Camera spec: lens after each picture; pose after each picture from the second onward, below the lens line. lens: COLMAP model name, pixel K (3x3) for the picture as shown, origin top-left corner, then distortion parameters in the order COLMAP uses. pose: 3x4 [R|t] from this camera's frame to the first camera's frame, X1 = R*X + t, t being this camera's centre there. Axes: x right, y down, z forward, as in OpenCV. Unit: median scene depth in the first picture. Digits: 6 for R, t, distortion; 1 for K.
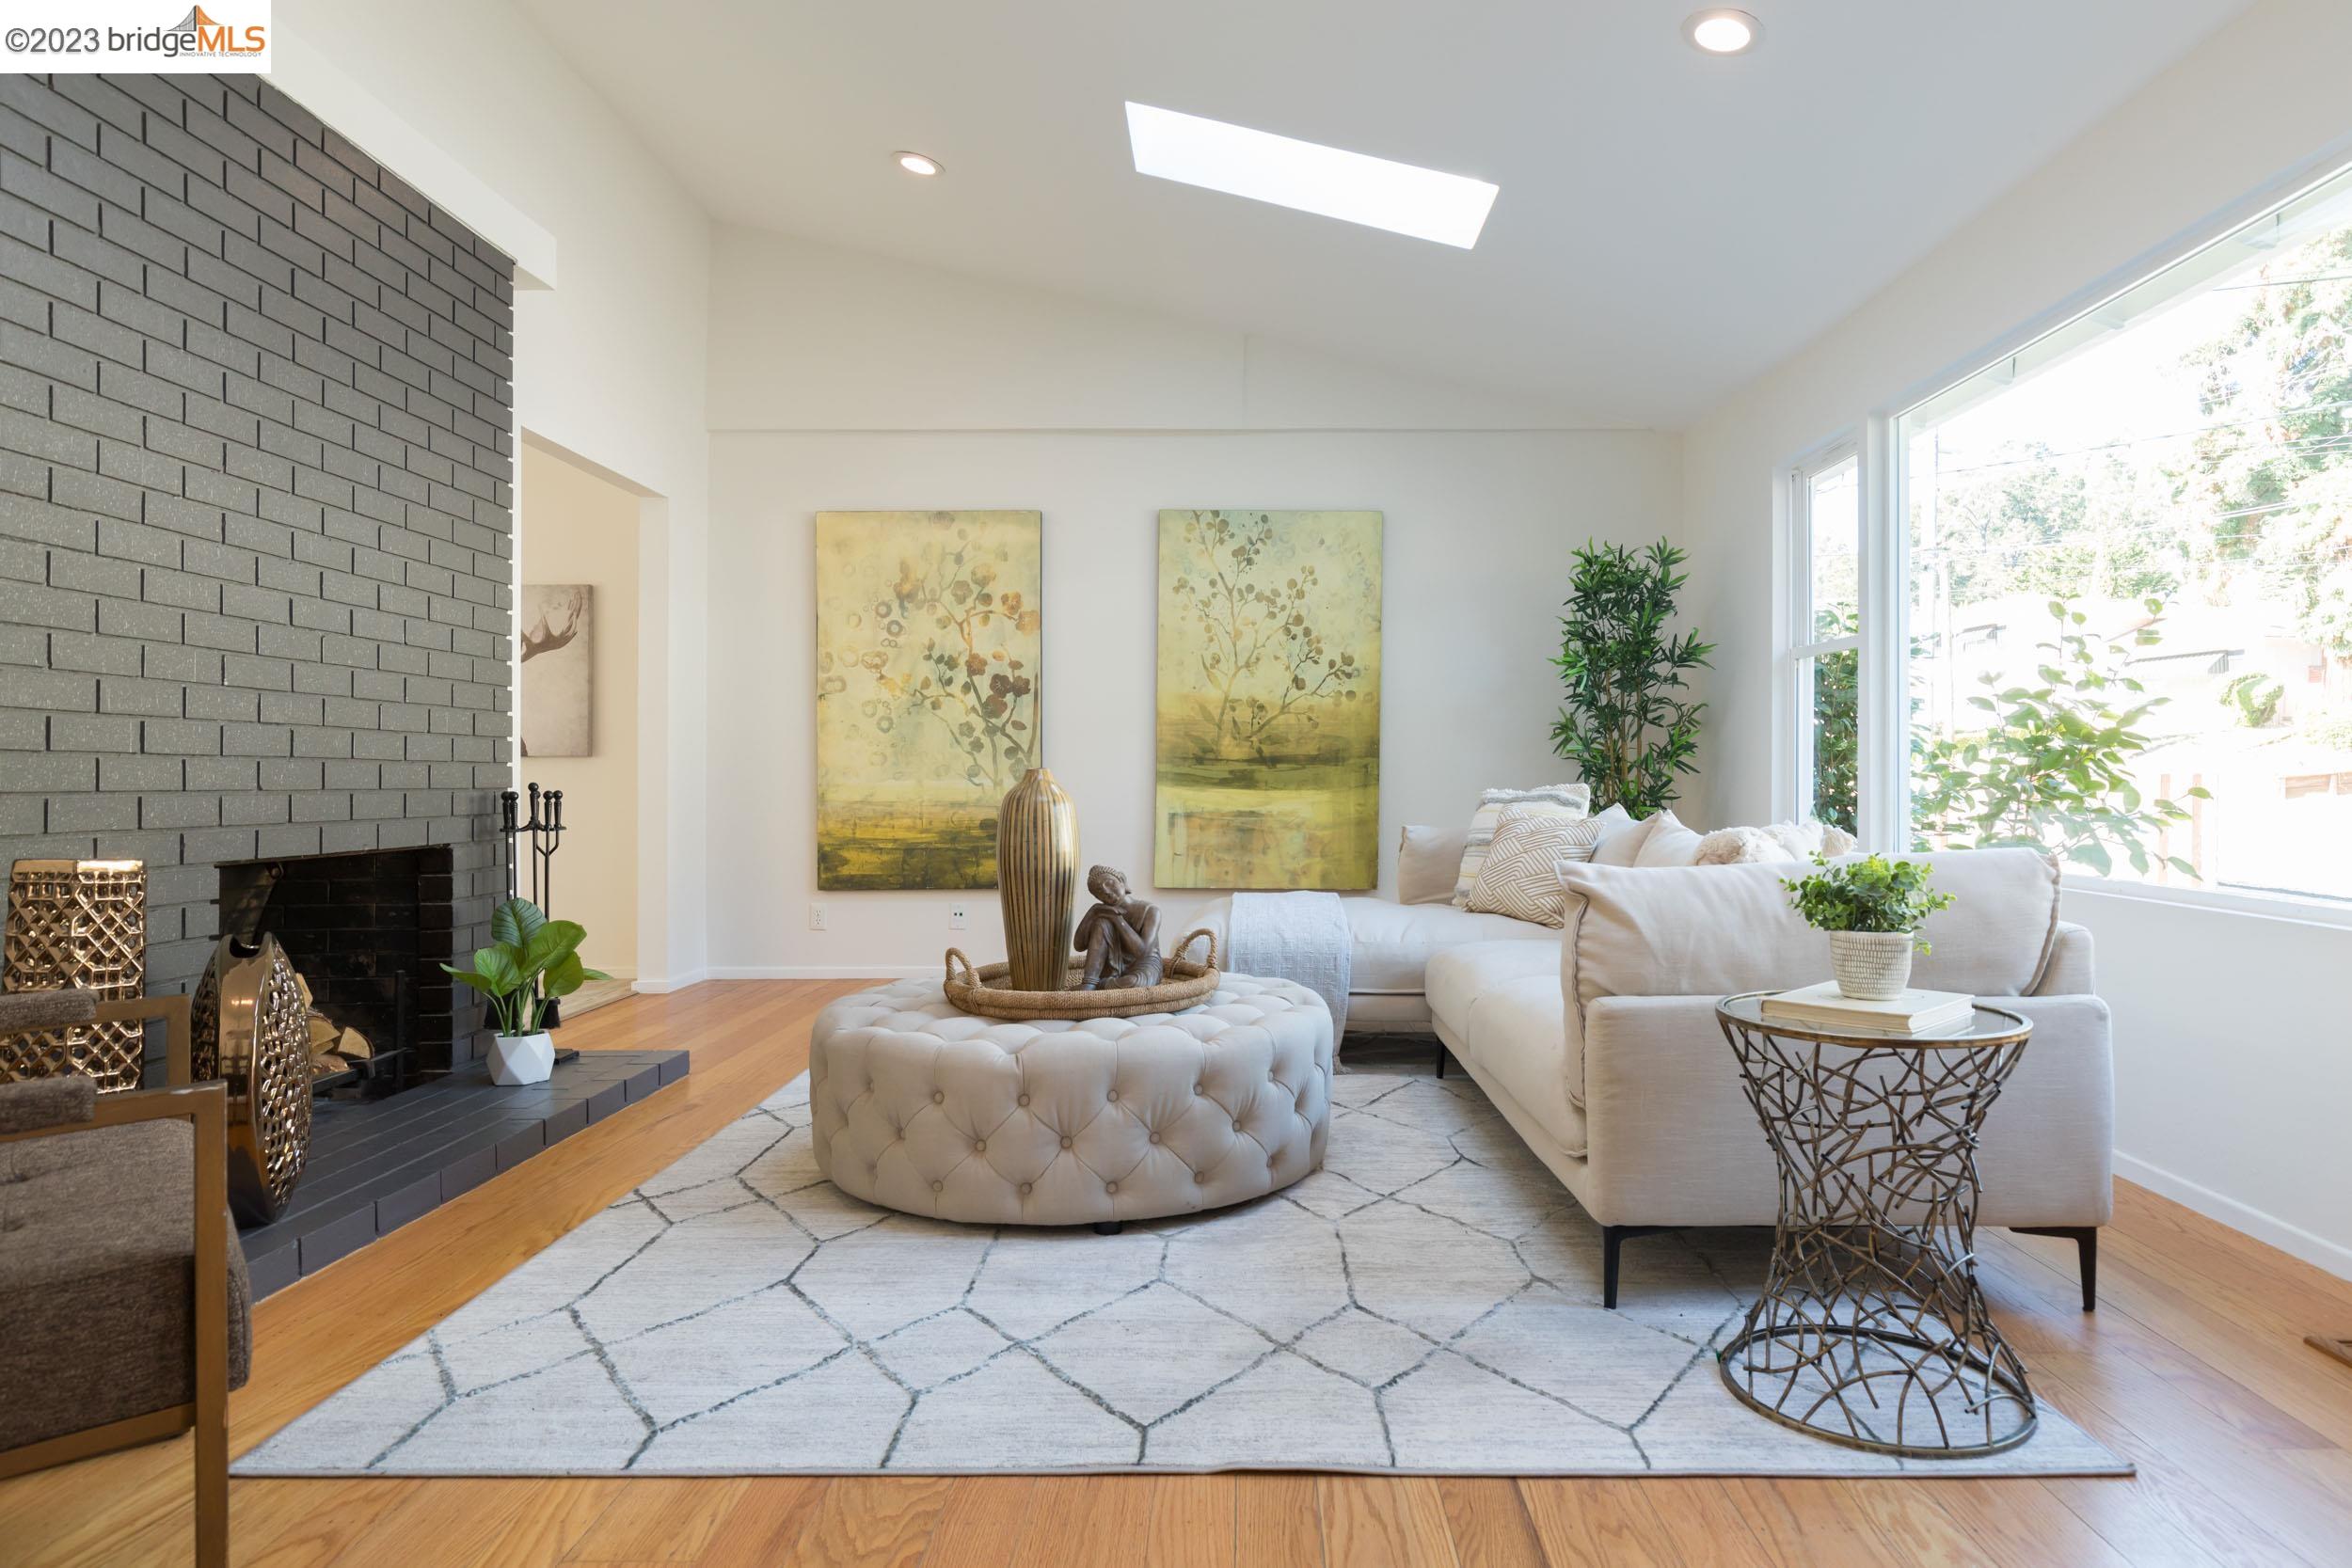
lens RADIAL K [[1346.3, 0, 1170.7], [0, 1346.3, 783.0], [0, 0, 1]] dist [0.000931, -0.002380]
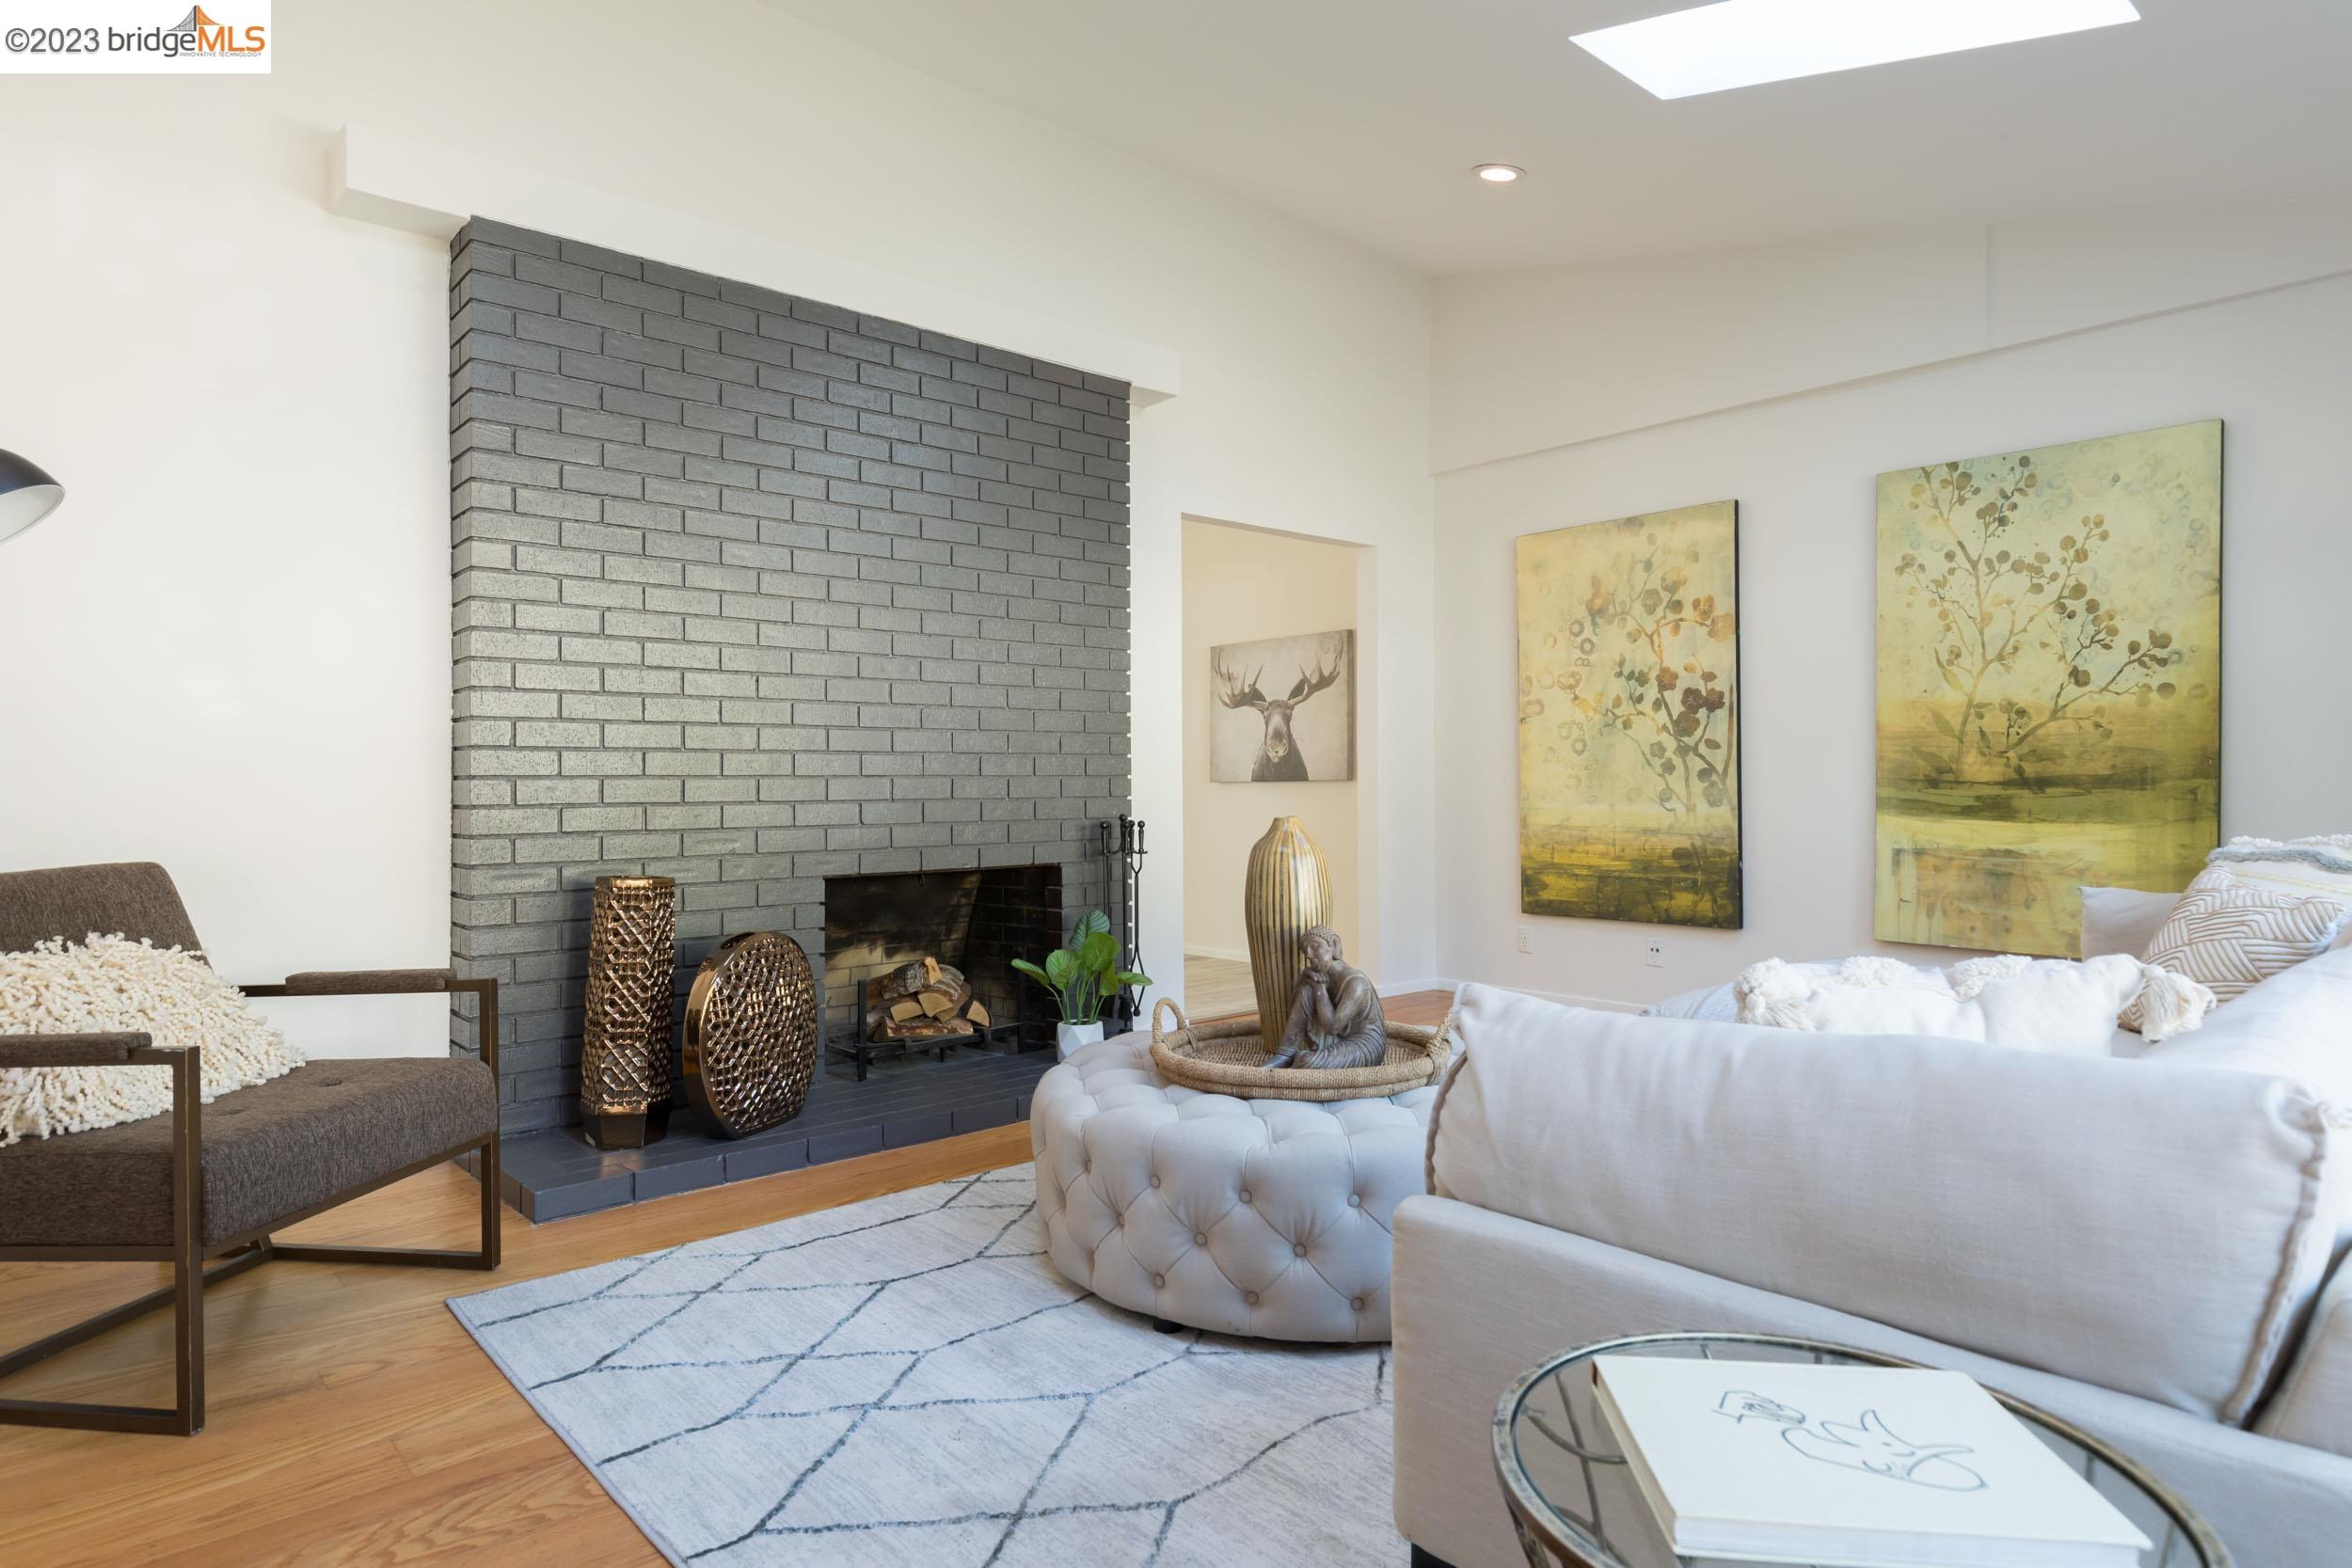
lens RADIAL K [[1266.2, 0, 1202.1], [0, 1266.2, 770.2], [0, 0, 1]] dist [0.010407, -0.001343]
pose [[0.693927, -0.010734, -0.719965, 0.261650], [0.003851, 0.999930, -0.011197, -0.017693], [0.720035, 0.004998, 0.693920, 0.177537]]
